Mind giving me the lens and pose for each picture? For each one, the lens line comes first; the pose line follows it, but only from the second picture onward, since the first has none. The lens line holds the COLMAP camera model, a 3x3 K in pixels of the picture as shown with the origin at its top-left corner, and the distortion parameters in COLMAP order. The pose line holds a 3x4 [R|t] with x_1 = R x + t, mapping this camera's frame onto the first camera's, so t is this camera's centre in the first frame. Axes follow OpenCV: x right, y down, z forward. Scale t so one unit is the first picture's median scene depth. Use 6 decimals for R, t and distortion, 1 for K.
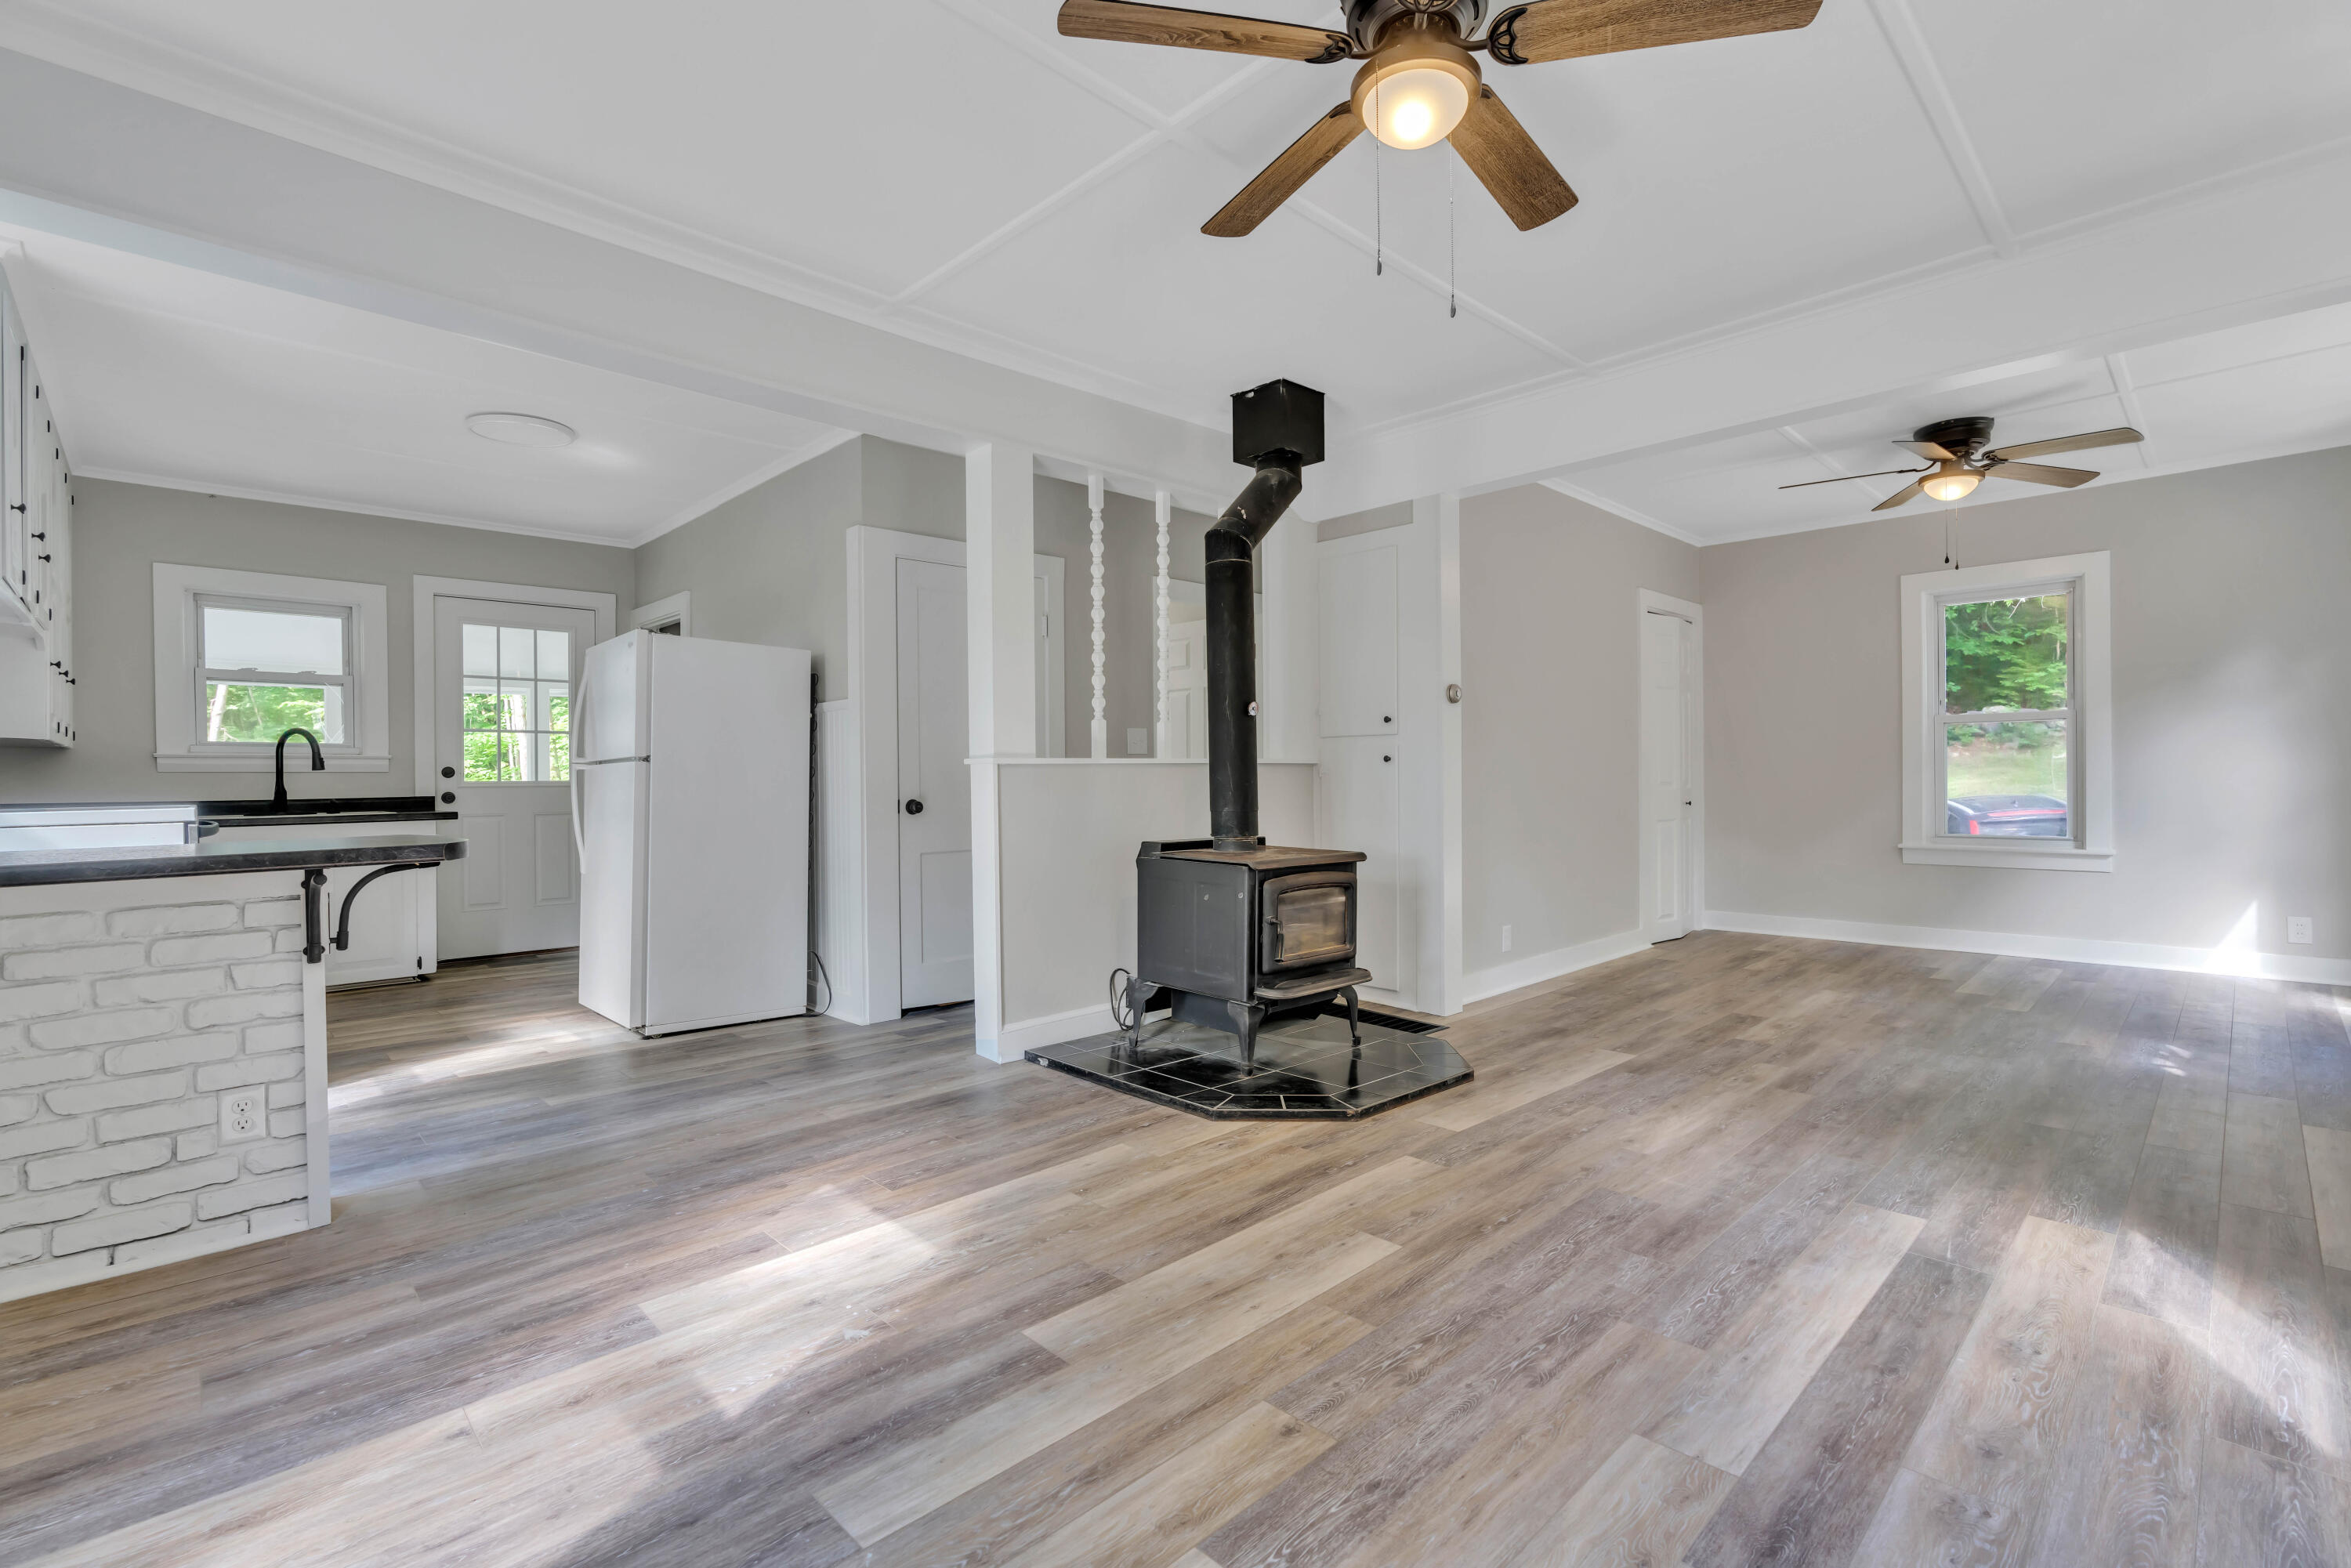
lens RADIAL K [[1045.8, 0, 1179.2], [0, 1045.8, 777.5], [0, 0, 1]] dist [-0.011265, 0.003908]
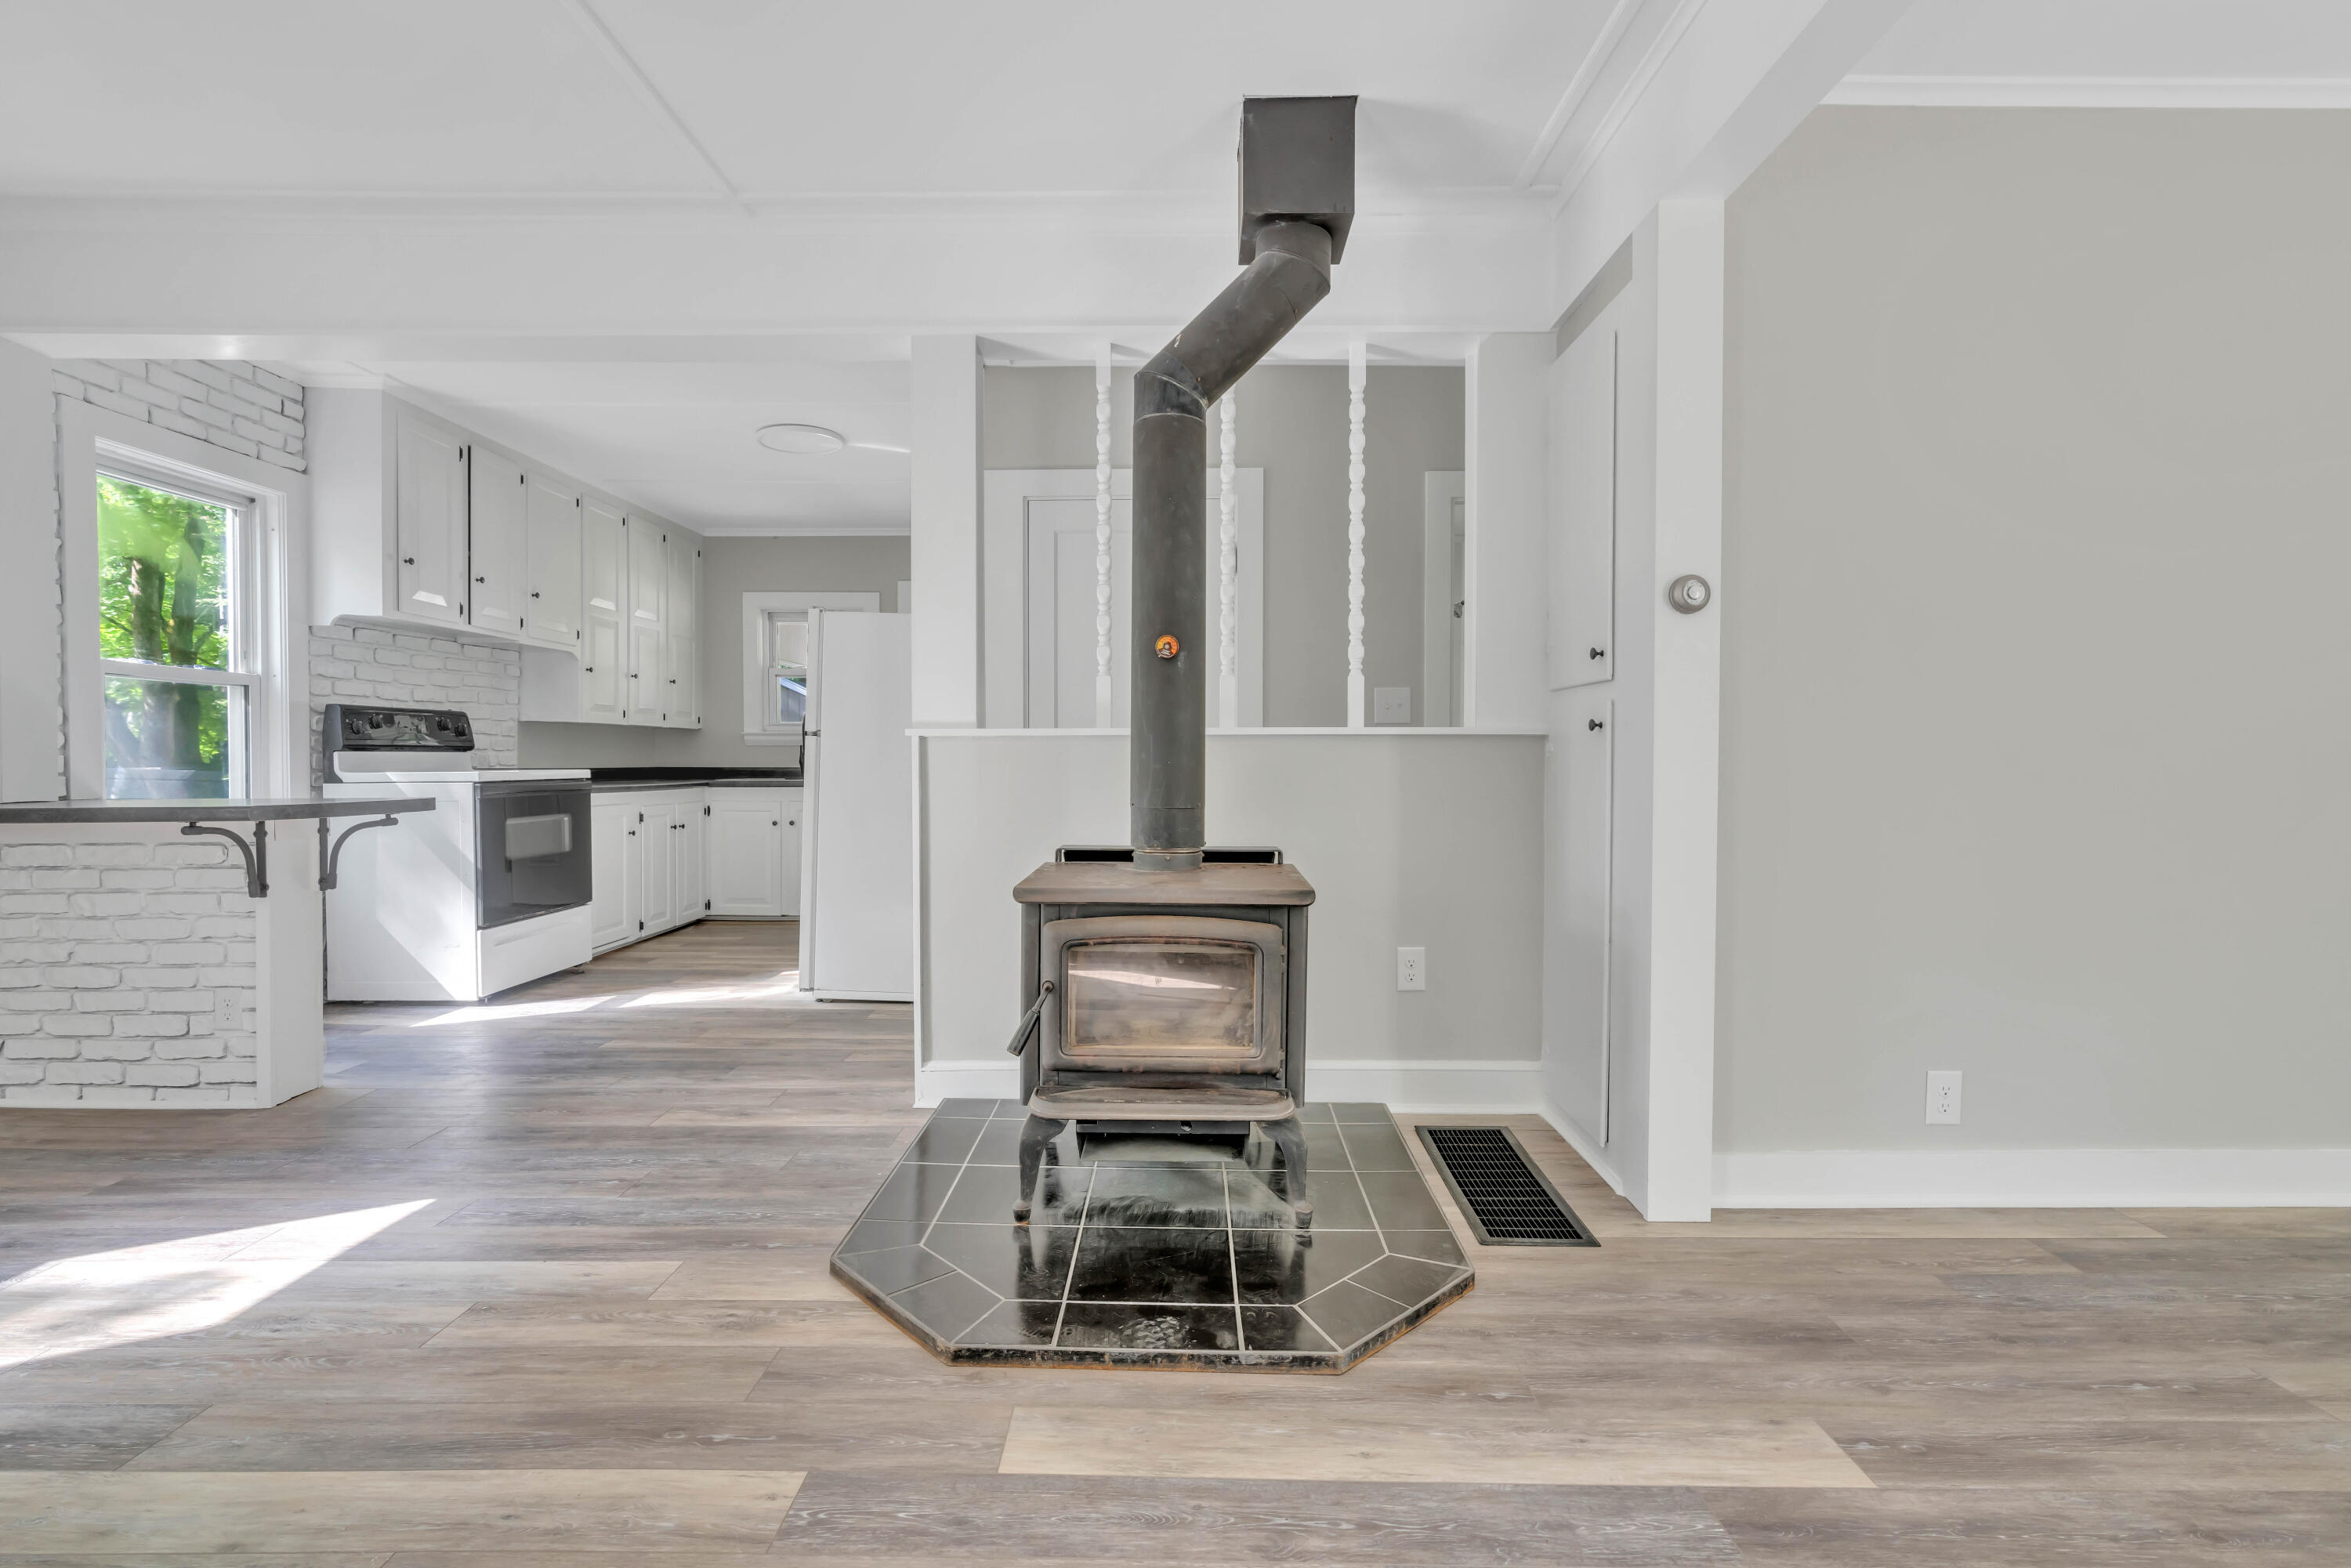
lens RADIAL K [[1045.8, 0, 1181.5], [0, 1045.8, 781.2], [0, 0, 1]] dist [-0.011265, 0.003908]
pose [[0.716828, 0.025002, -0.696802, 0.663951], [-0.006234, 0.999547, 0.029451, -0.003661], [0.697222, -0.016767, 0.716659, 0.709807]]
